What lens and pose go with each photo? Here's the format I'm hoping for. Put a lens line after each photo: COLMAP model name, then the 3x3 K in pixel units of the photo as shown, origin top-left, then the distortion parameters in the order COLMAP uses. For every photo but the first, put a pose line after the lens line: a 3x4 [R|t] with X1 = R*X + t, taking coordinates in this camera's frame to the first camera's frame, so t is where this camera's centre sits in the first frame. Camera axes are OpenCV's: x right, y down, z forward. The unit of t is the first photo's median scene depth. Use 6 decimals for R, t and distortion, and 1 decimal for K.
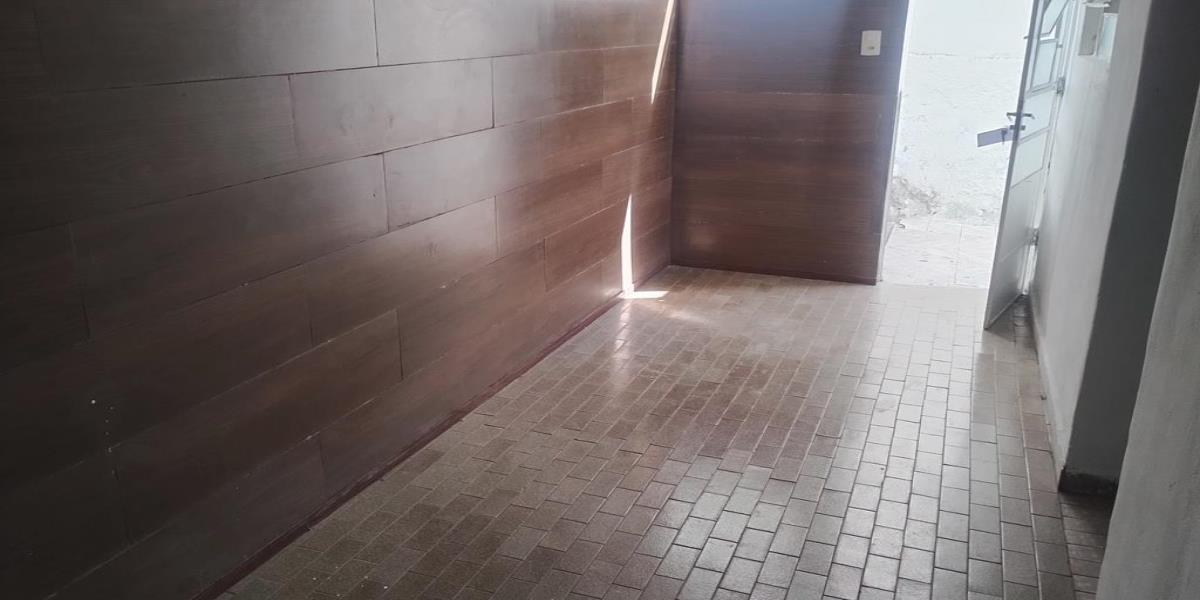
lens RADIAL K [[894.9, 0, 599.4], [0, 894.9, 324.6], [0, 0, 1]] dist [-0.003083, -0.002724]
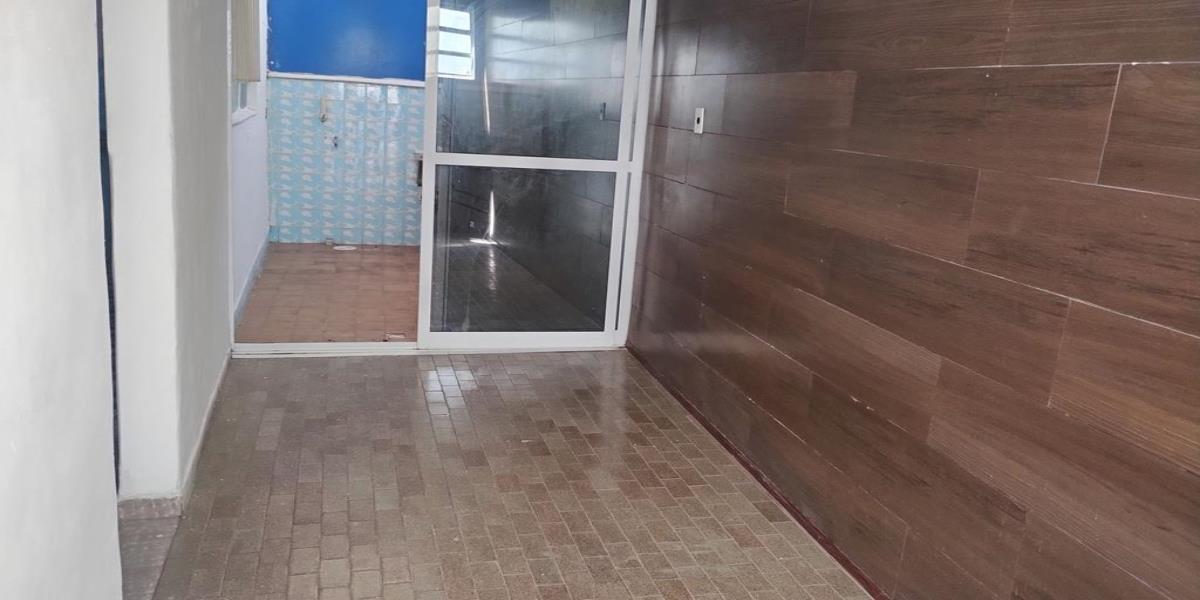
lens RADIAL K [[900.1, 0, 600.0], [0, 900.1, 300.0], [0, 0, 1]] dist [0.000537, -0.000058]
pose [[-0.789666, 0.069267, -0.609614, 0.691275], [-0.271806, 0.851286, 0.448812, -0.562958], [0.550045, 0.520109, -0.653405, 1.688544]]
